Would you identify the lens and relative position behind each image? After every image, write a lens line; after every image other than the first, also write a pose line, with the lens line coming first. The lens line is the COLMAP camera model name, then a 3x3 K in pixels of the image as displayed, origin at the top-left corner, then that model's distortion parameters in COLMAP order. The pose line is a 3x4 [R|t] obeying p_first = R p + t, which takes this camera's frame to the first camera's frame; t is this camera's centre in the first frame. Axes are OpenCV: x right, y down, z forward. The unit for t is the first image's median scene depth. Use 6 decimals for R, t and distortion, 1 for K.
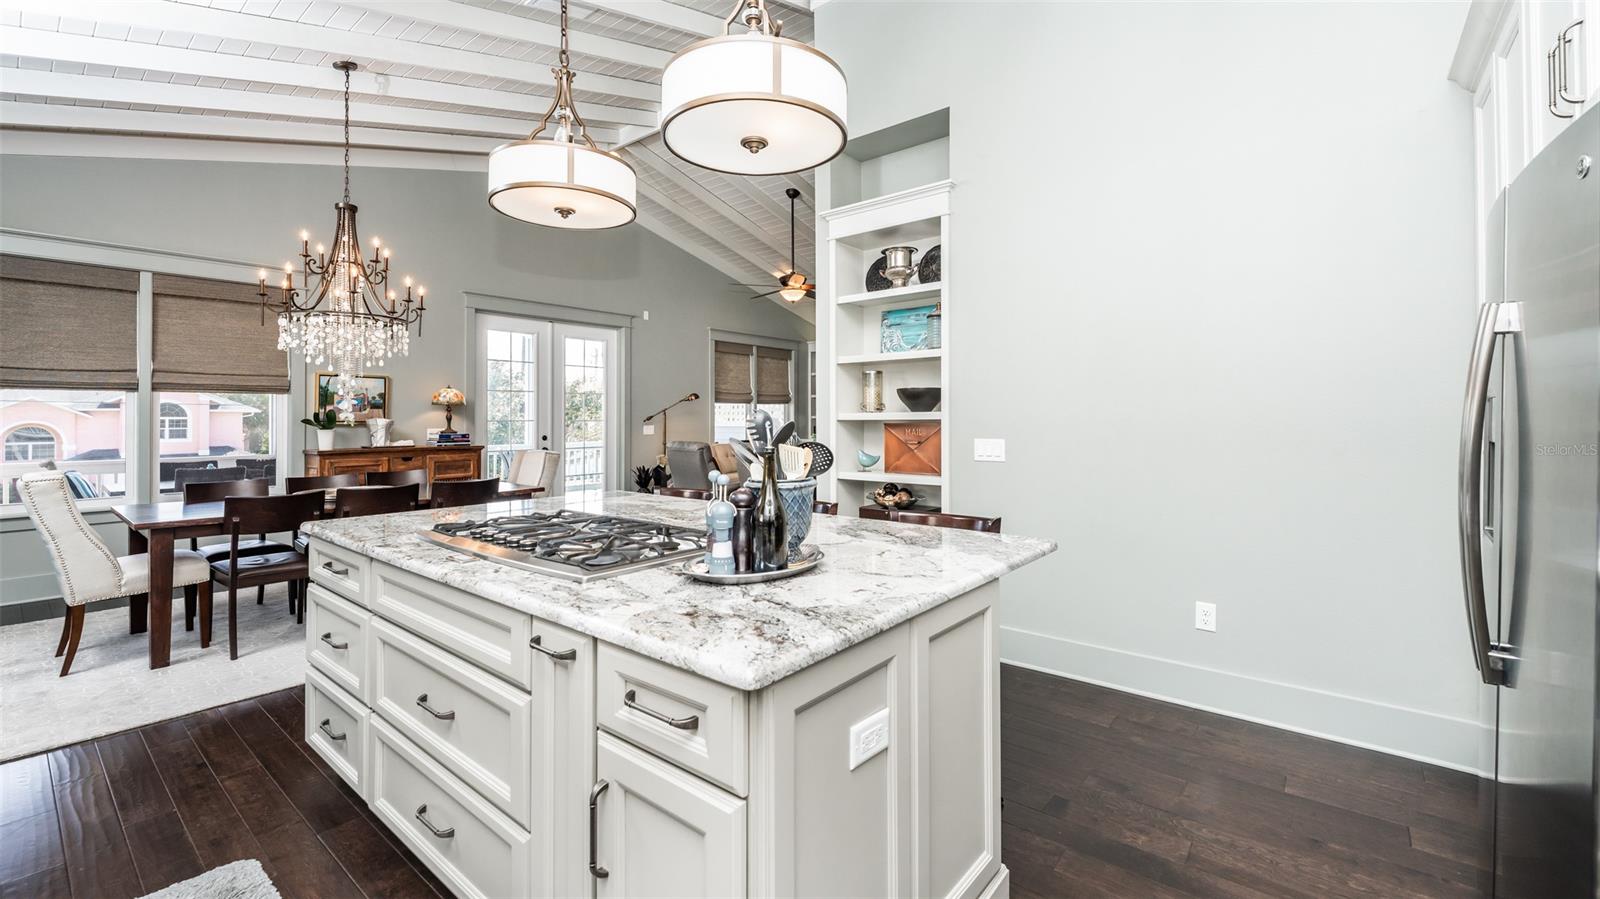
lens RADIAL K [[658.7, 0, 800.1], [0, 658.7, 415.8], [0, 0, 1]] dist [-0.012154, -0.000230]
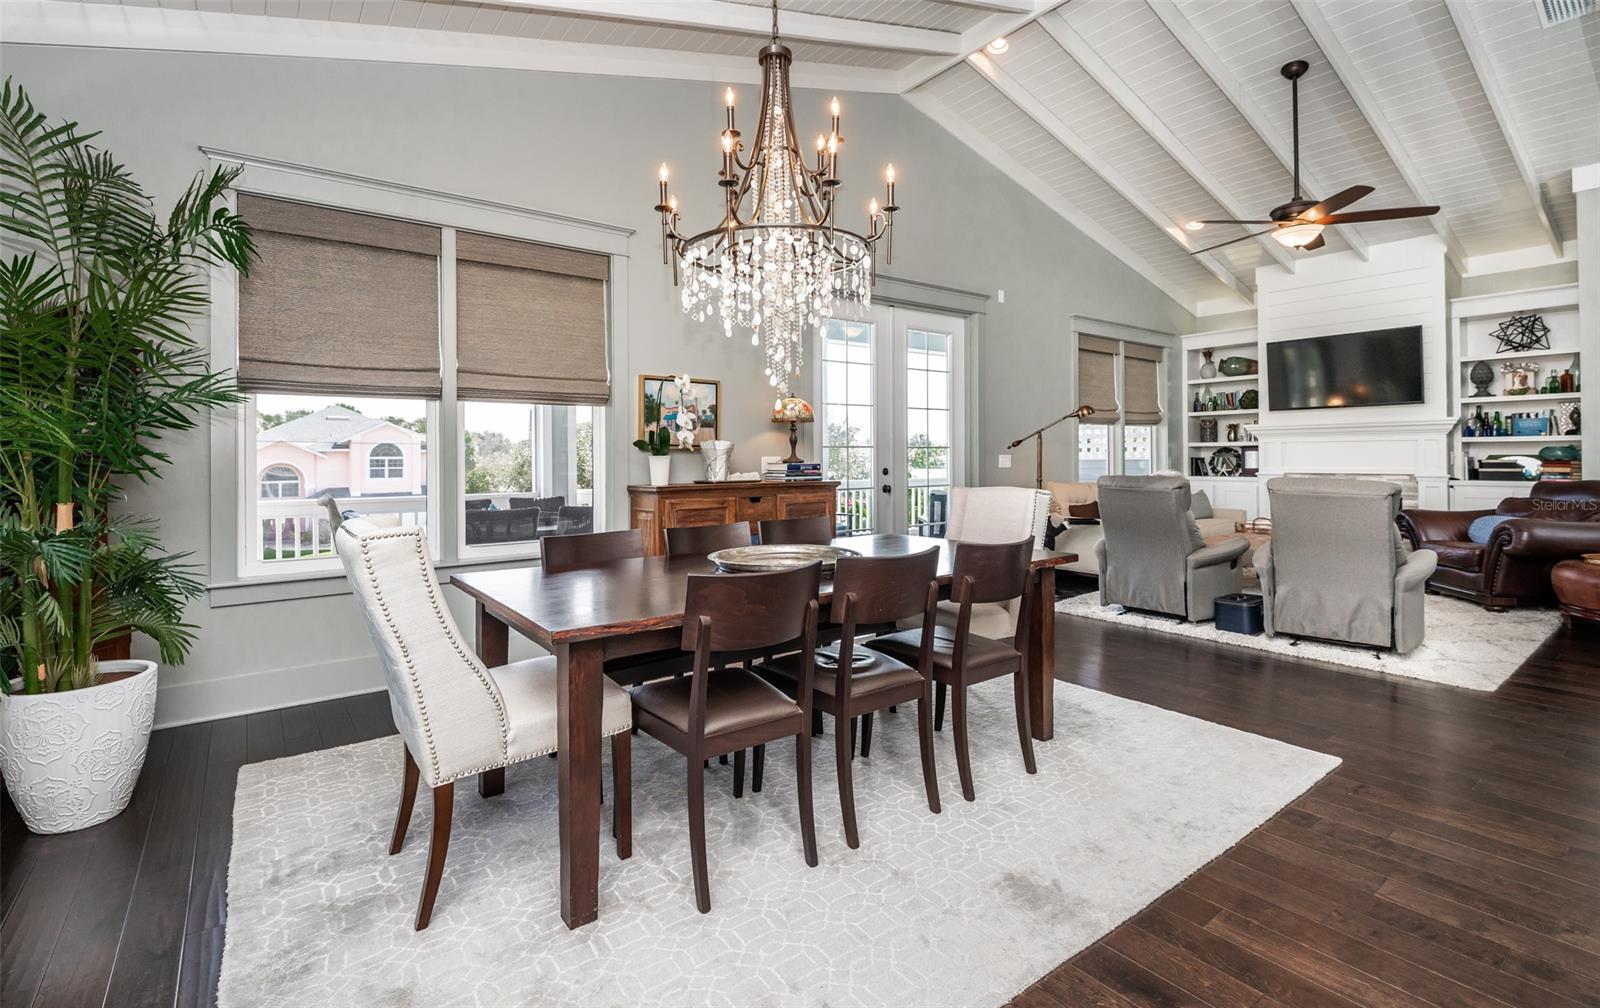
lens RADIAL K [[723.1, 0, 775.7], [0, 723.1, 460.7], [0, 0, 1]] dist [0.001769, -0.000510]
pose [[0.965362, -0.004862, -0.260868, -0.386924], [0.006819, 0.999955, 0.006599, 0.020801], [0.260824, -0.008149, 0.965352, 0.282470]]
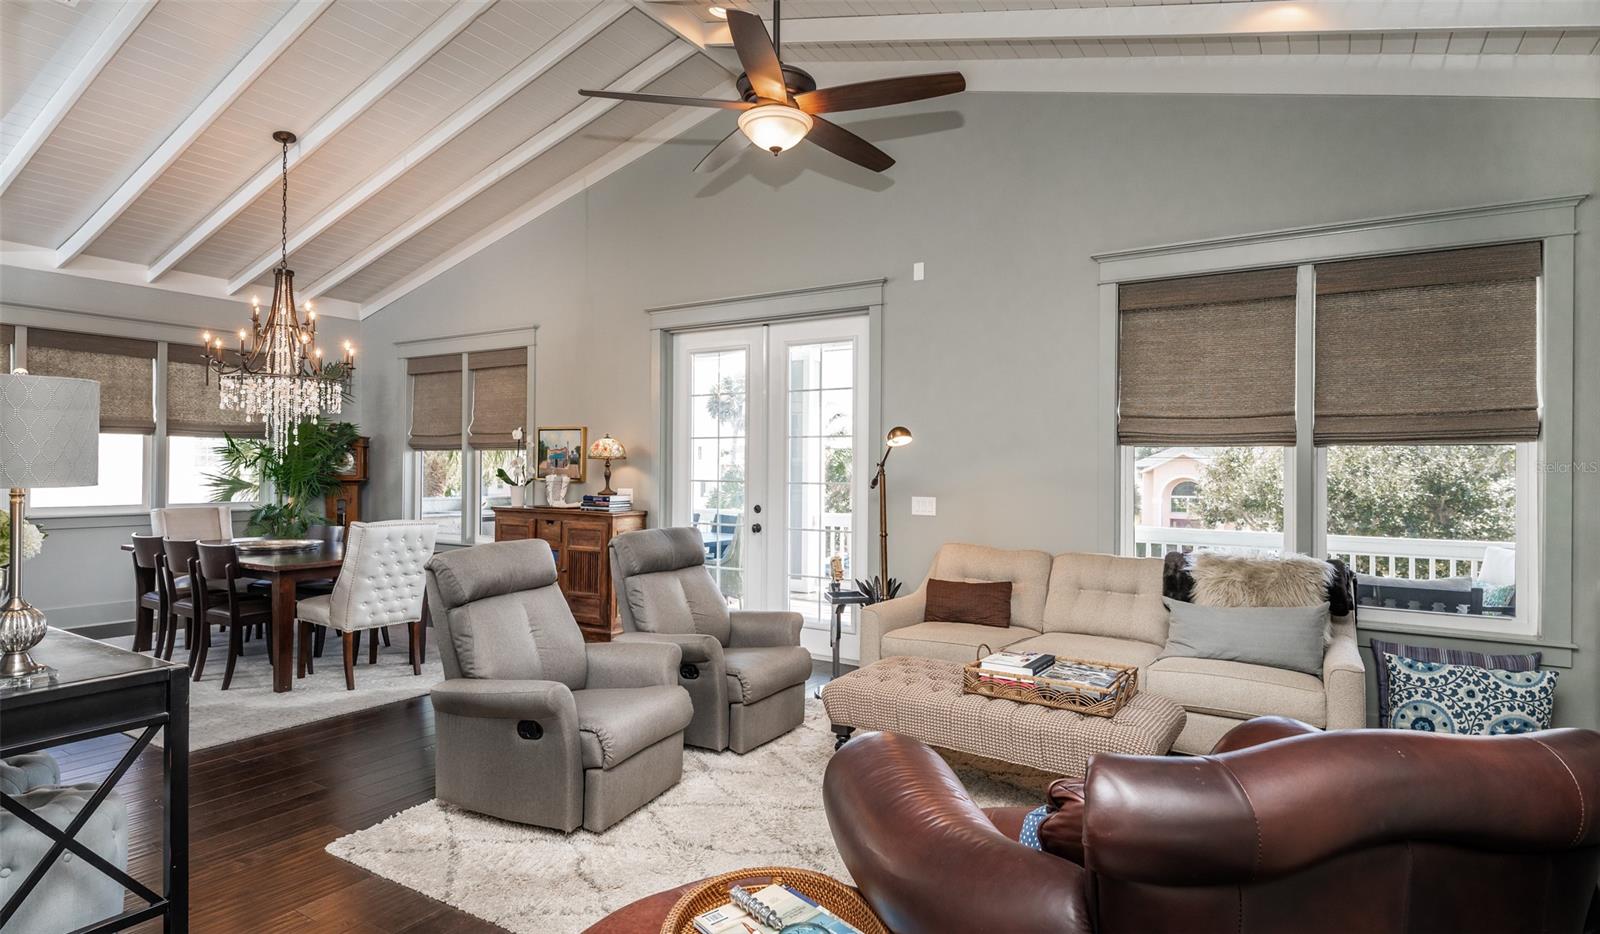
lens RADIAL K [[837.1, 0, 800.0], [0, 837.1, 467.0], [0, 0, 1]] dist [0.019908, -0.000011]
pose [[0.108386, 0.002403, -0.994106, 0.544898], [-0.006815, 0.999975, 0.001674, -0.011158], [0.994086, 0.006594, 0.108399, 1.220933]]
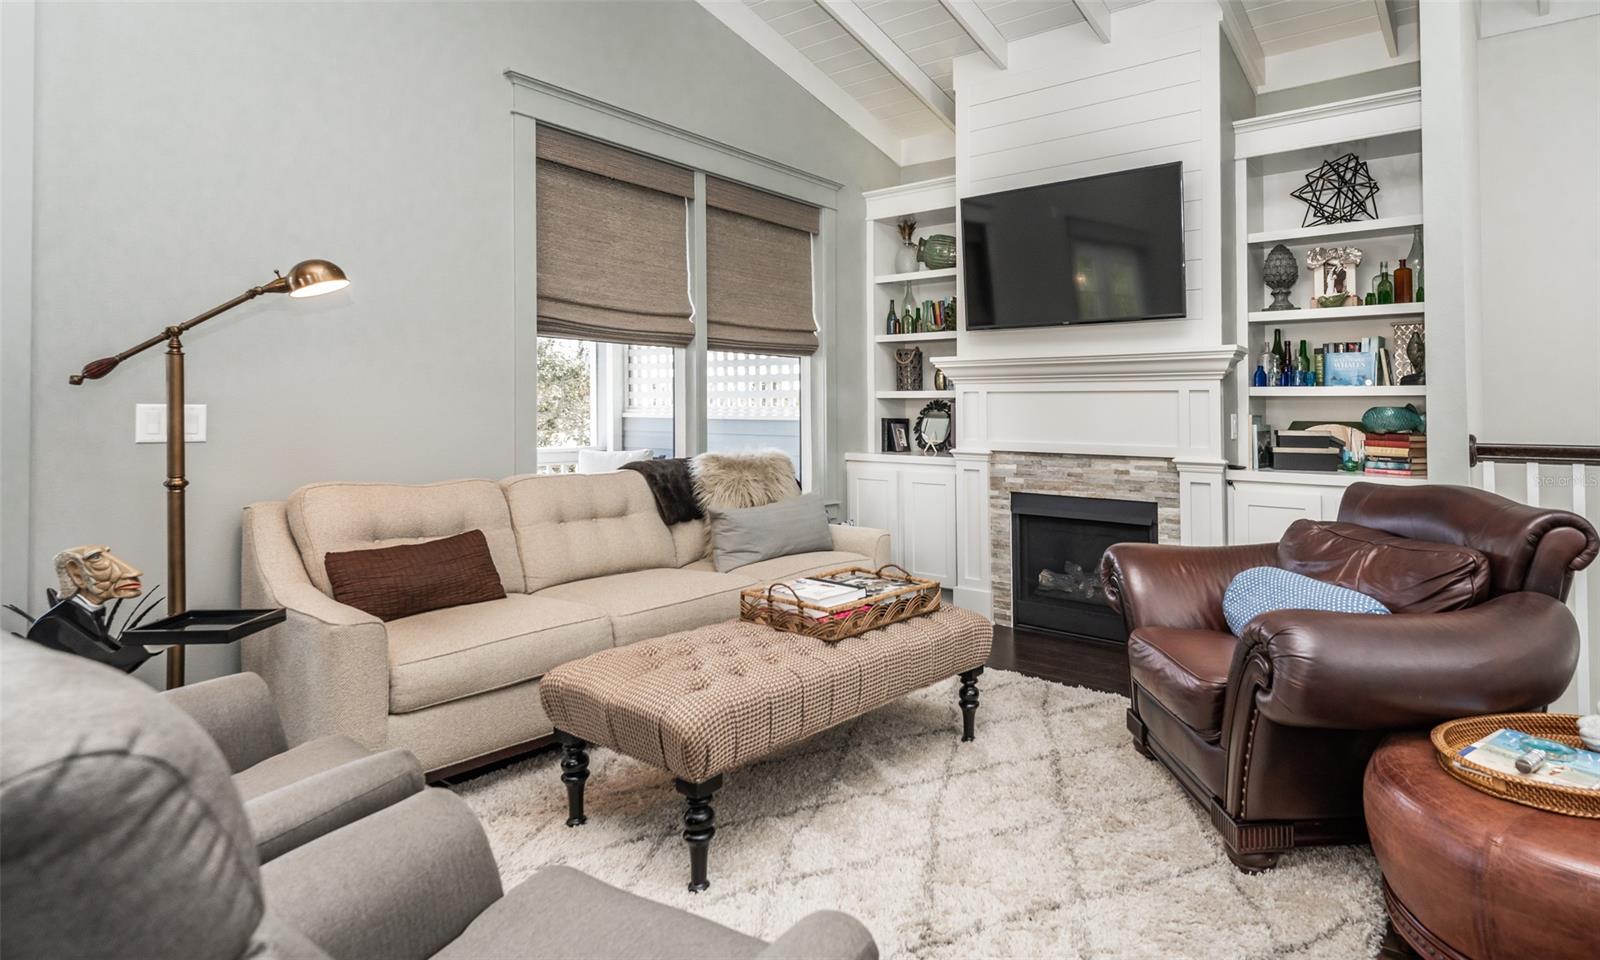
lens RADIAL K [[861.4, 0, 967.0], [0, 861.4, 390.8], [0, 0, 1]] dist [0.036914, 0.000126]
pose [[0.995055, 0.011856, 0.098617, 0.039727], [-0.009769, 0.999719, -0.021616, 0.019950], [-0.098845, 0.020545, 0.994891, 0.952108]]
